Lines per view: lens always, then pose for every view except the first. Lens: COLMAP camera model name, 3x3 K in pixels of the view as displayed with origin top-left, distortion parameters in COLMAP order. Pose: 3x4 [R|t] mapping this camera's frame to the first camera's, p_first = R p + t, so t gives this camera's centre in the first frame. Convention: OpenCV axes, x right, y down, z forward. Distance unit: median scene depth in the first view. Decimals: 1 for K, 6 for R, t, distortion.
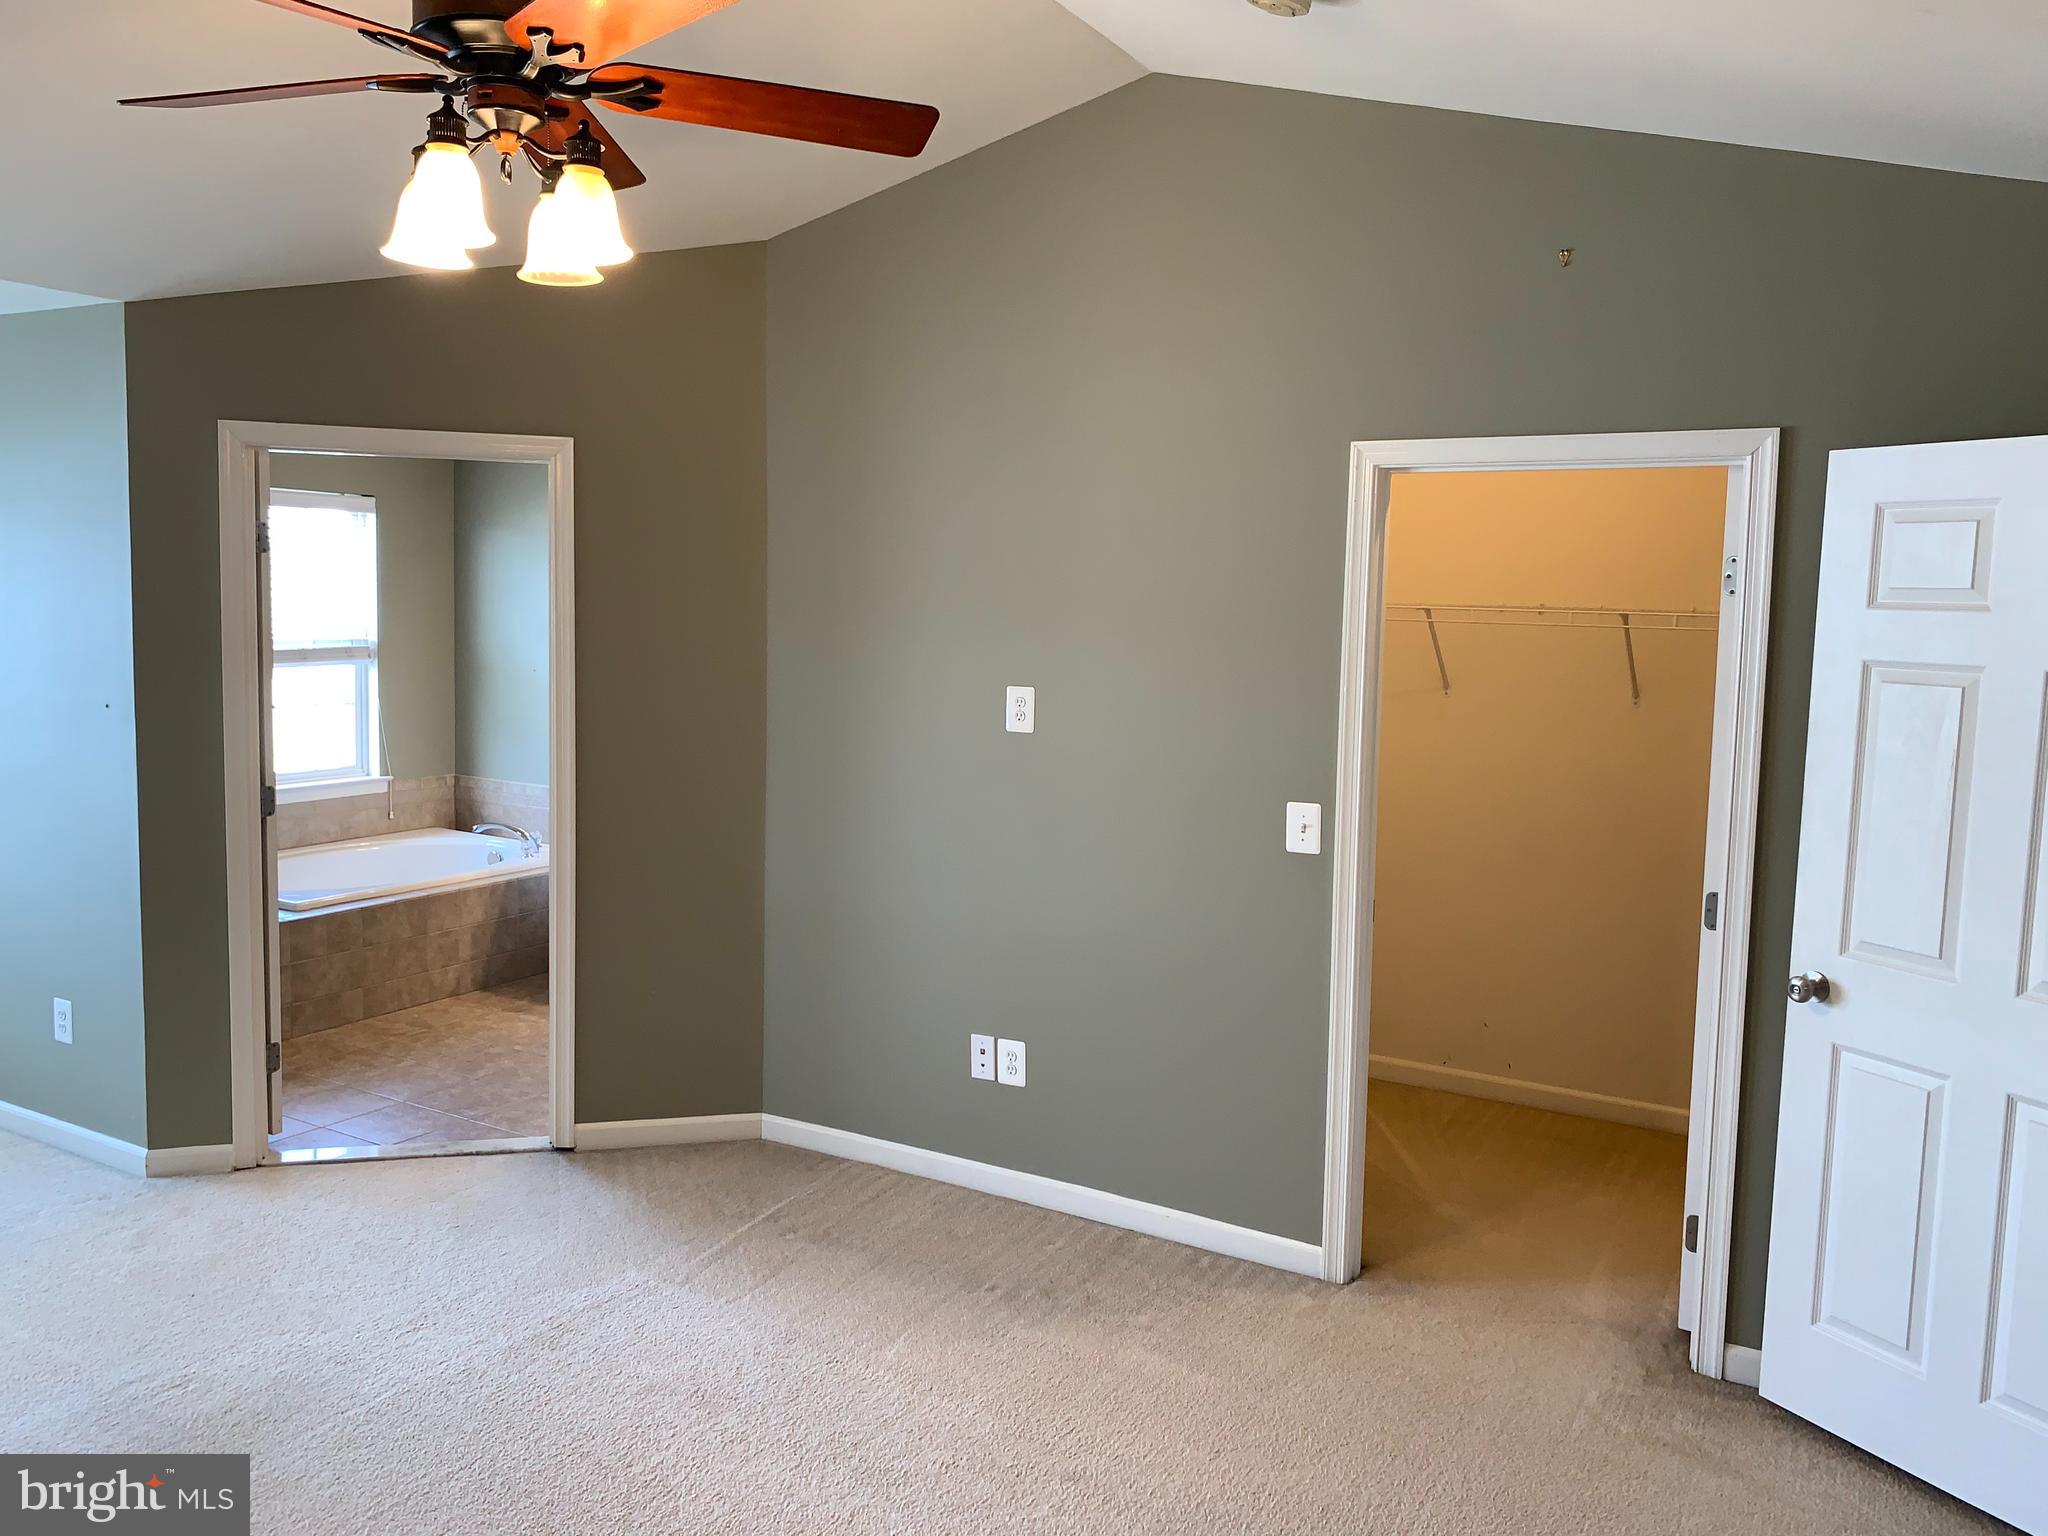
lens RADIAL K [[1566.5, 0, 1028.5], [0, 1566.5, 746.1], [0, 0, 1]] dist [0.037478, -0.043088]
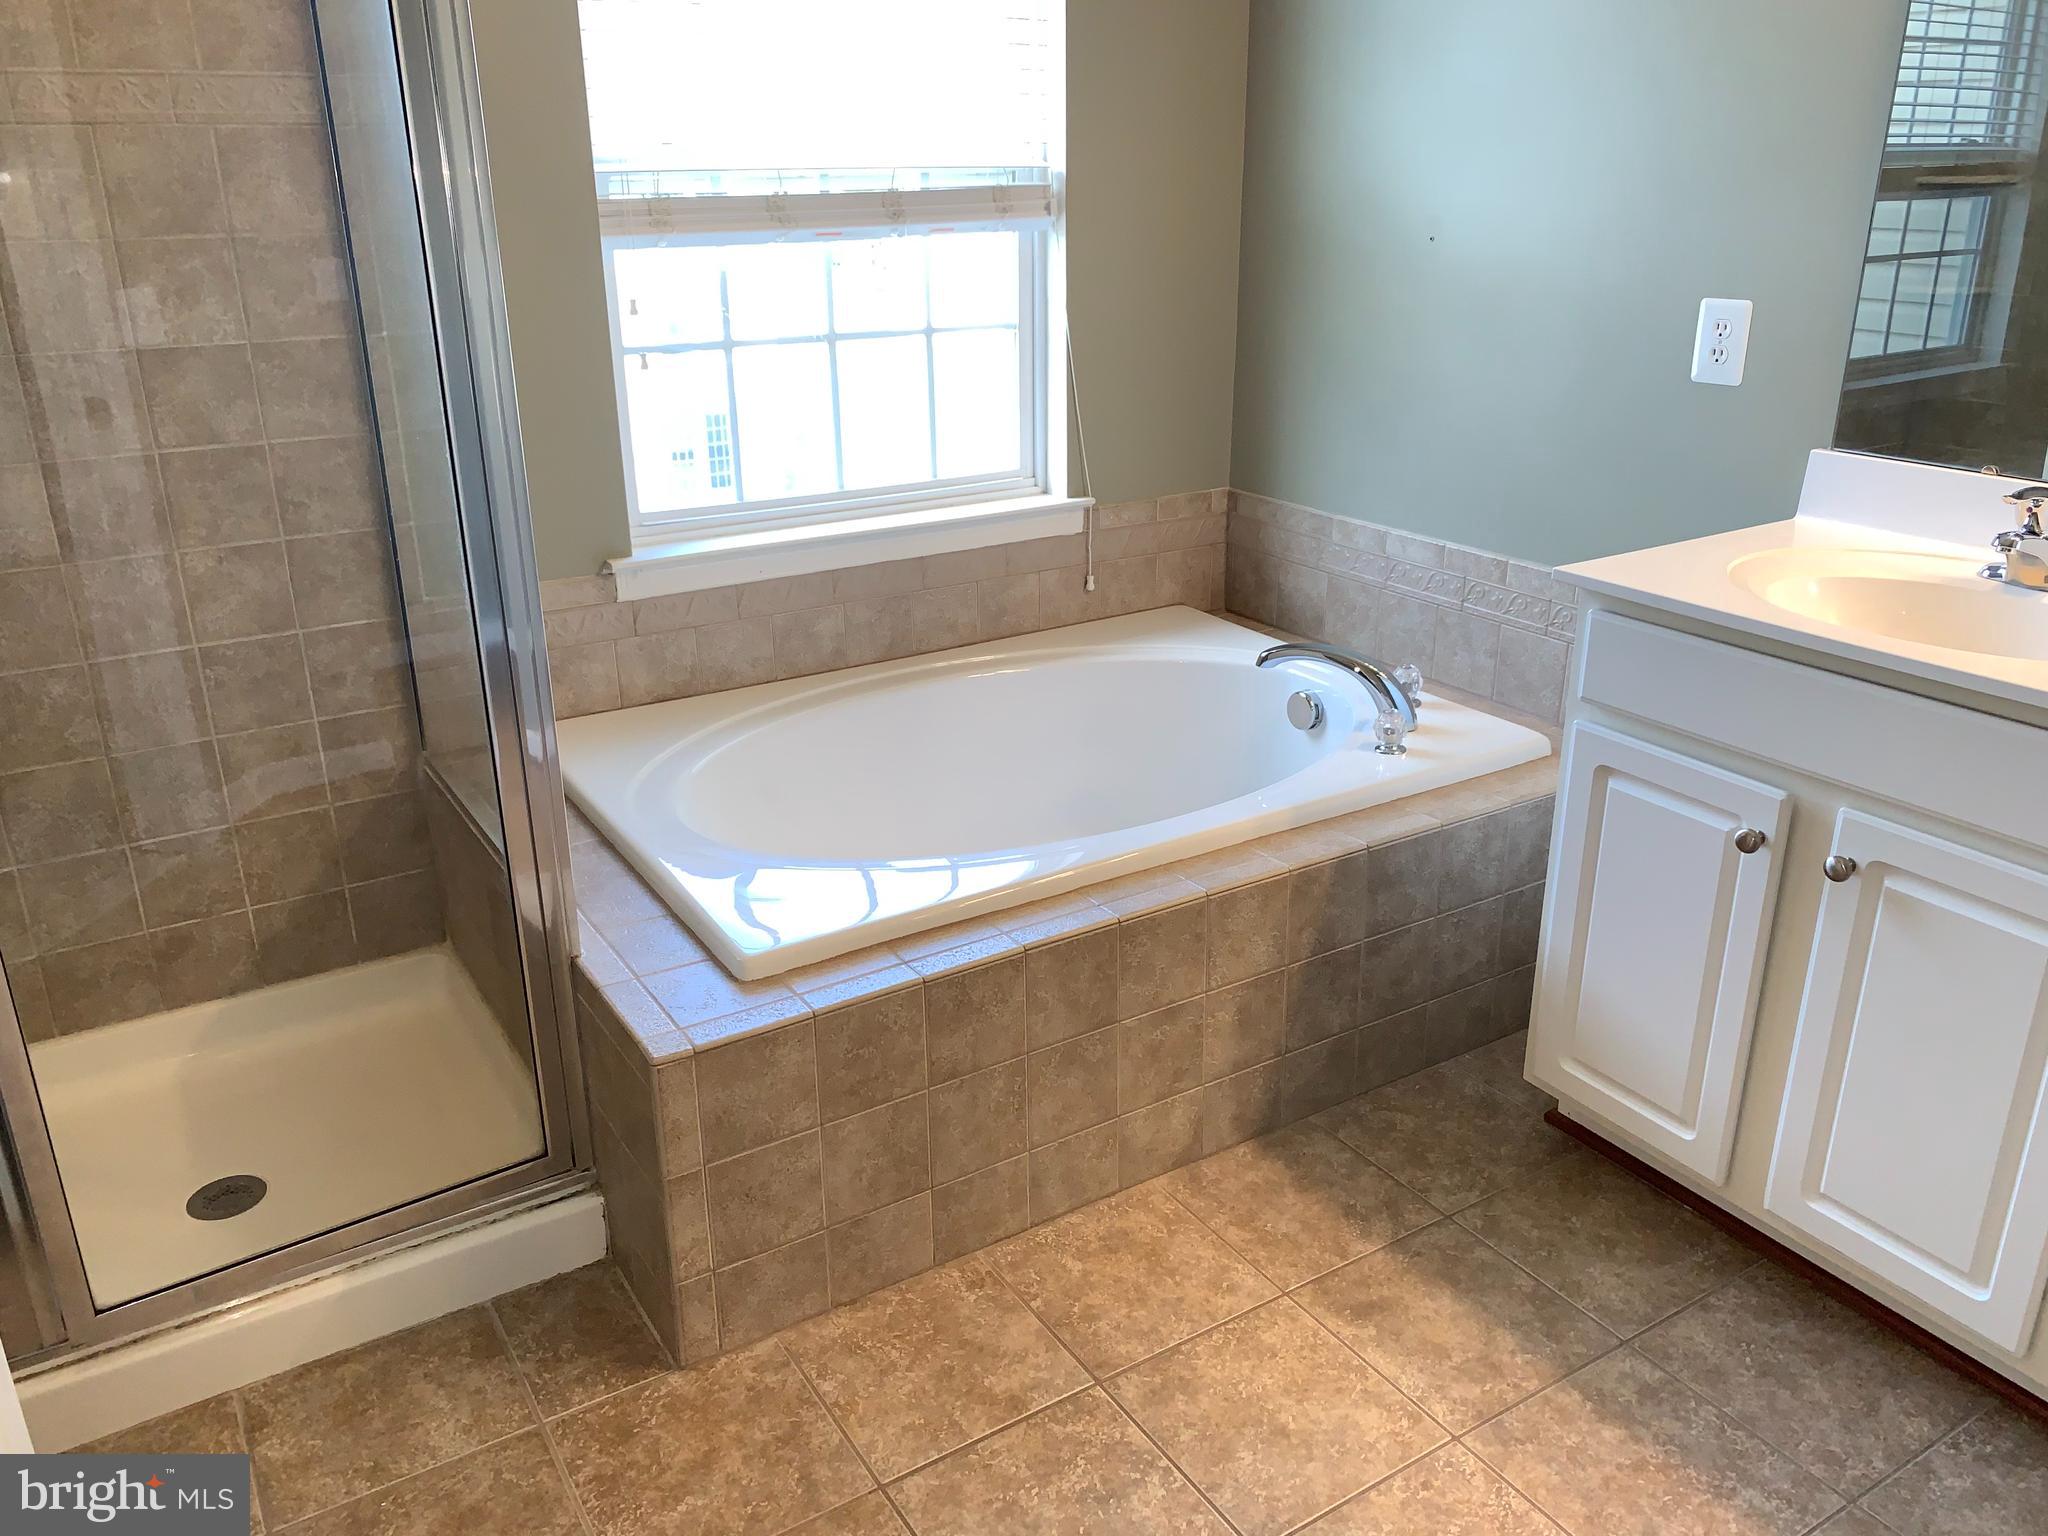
lens RADIAL K [[1566.5, 0, 1019.6], [0, 1566.5, 763.3], [0, 0, 1]] dist [0.037478, -0.043088]
pose [[0.880690, 0.131291, -0.455135, -0.247448], [-0.012668, 0.967007, 0.254436, -0.023996], [0.473524, -0.218313, 0.853296, 0.697799]]
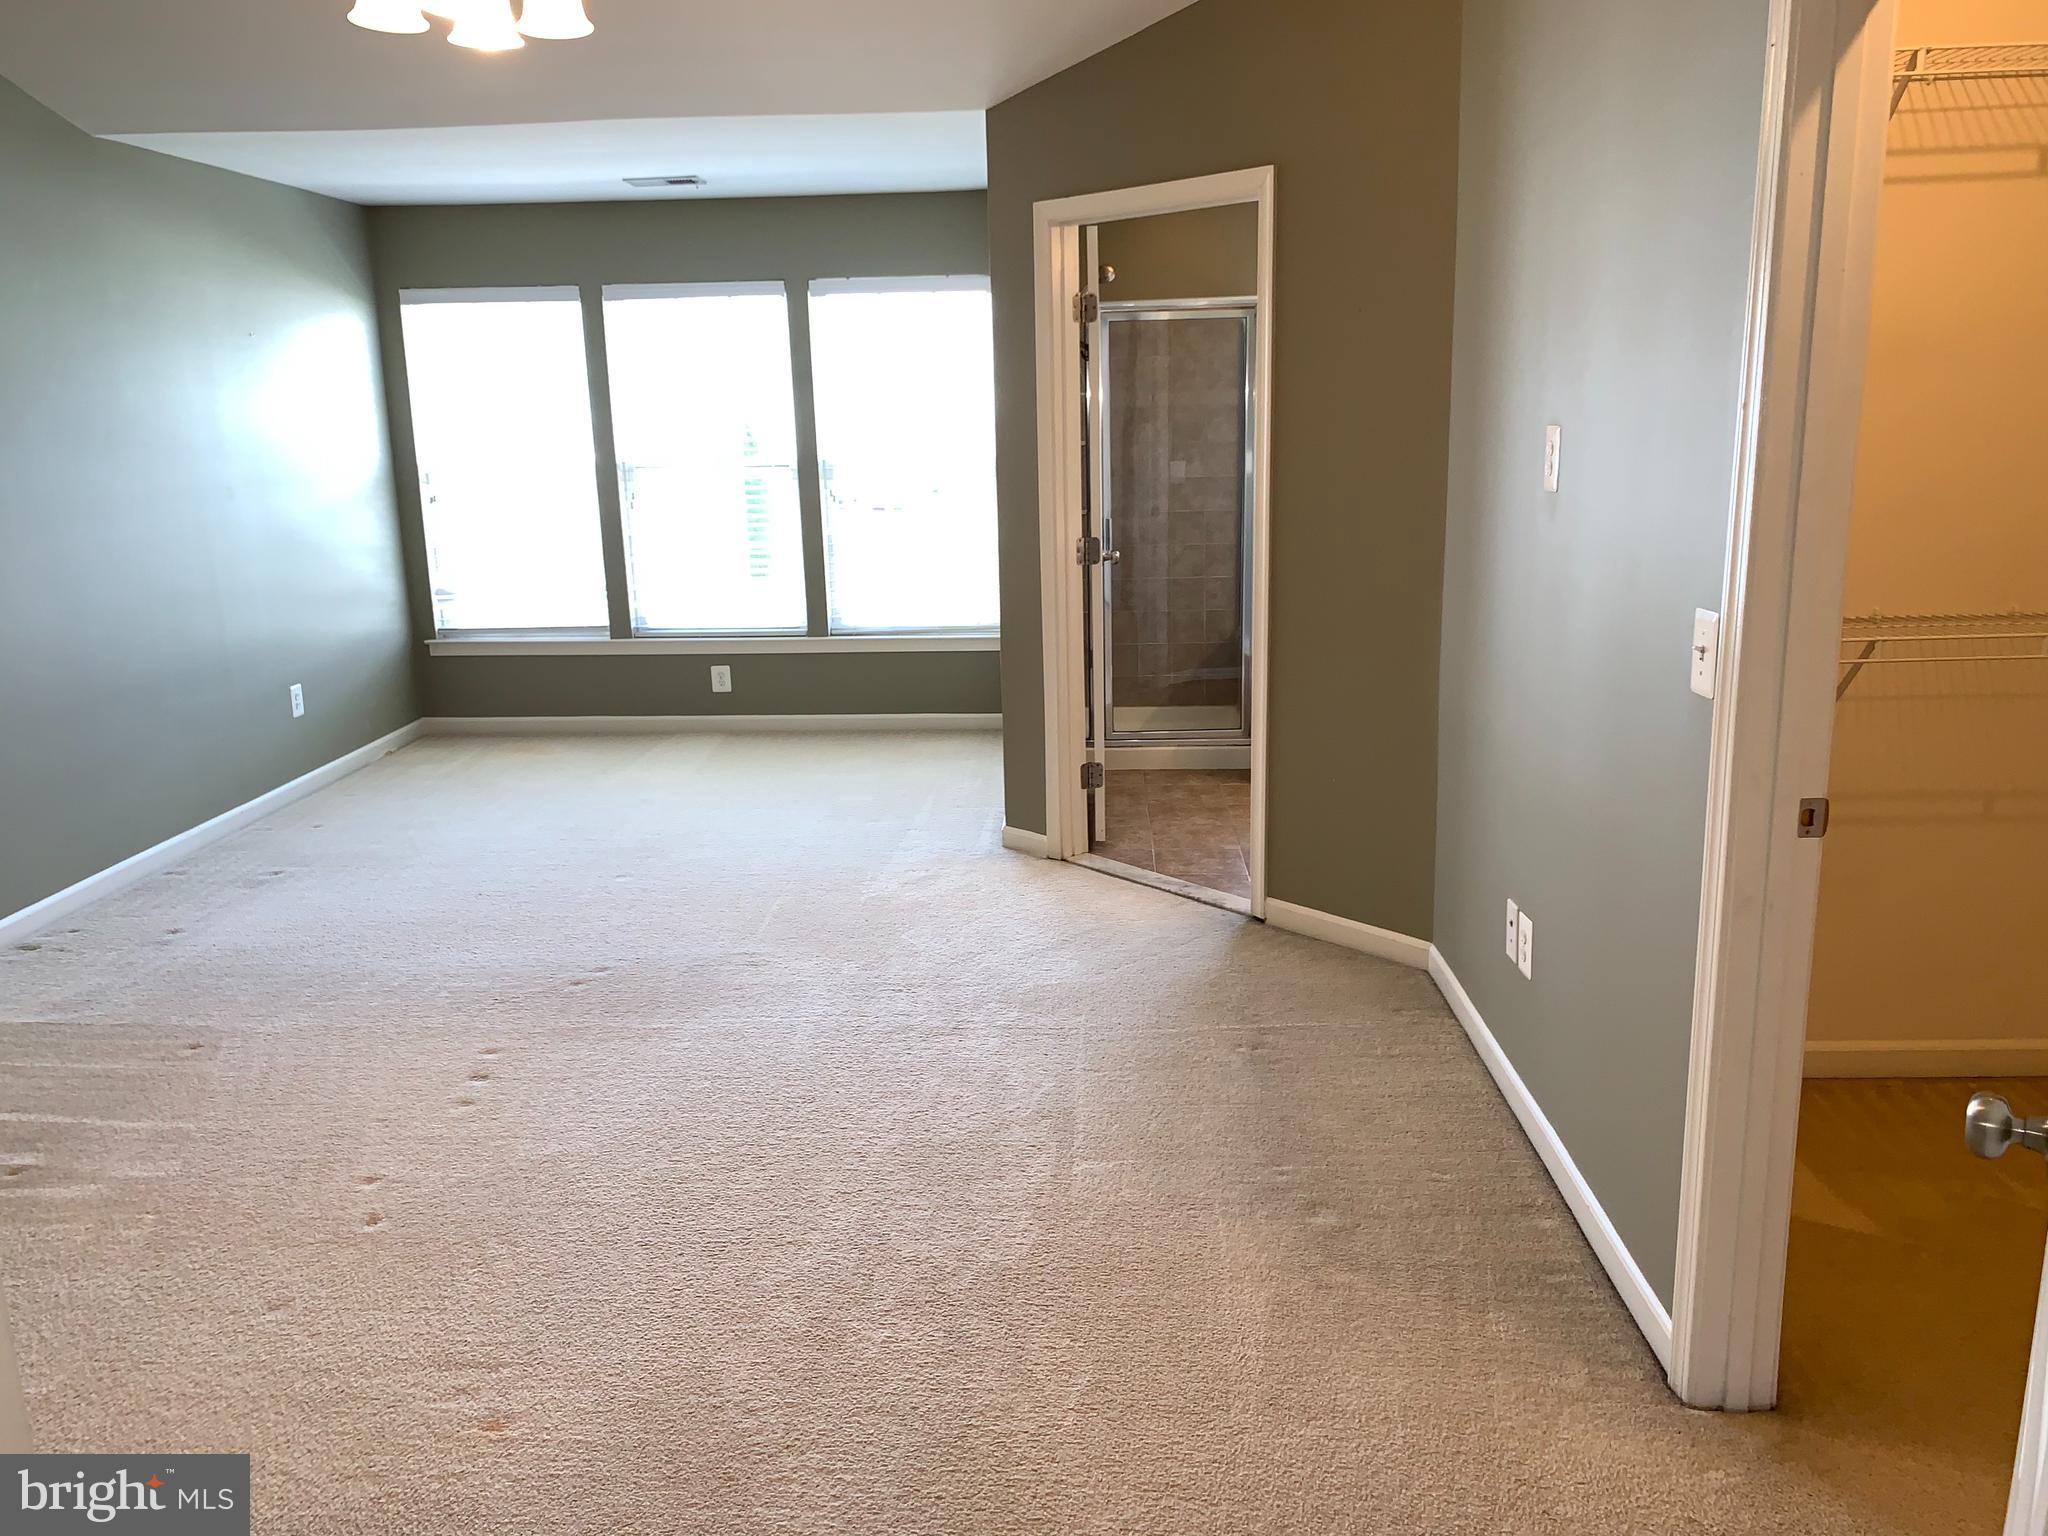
lens RADIAL K [[1566.5, 0, 1019.6], [0, 1566.5, 768.9], [0, 0, 1]] dist [0.037478, -0.043088]
pose [[0.454214, 0.169841, -0.874554, 0.368672], [-0.050252, 0.984981, 0.165188, 0.004796], [0.889474, -0.031083, 0.455927, 0.313843]]
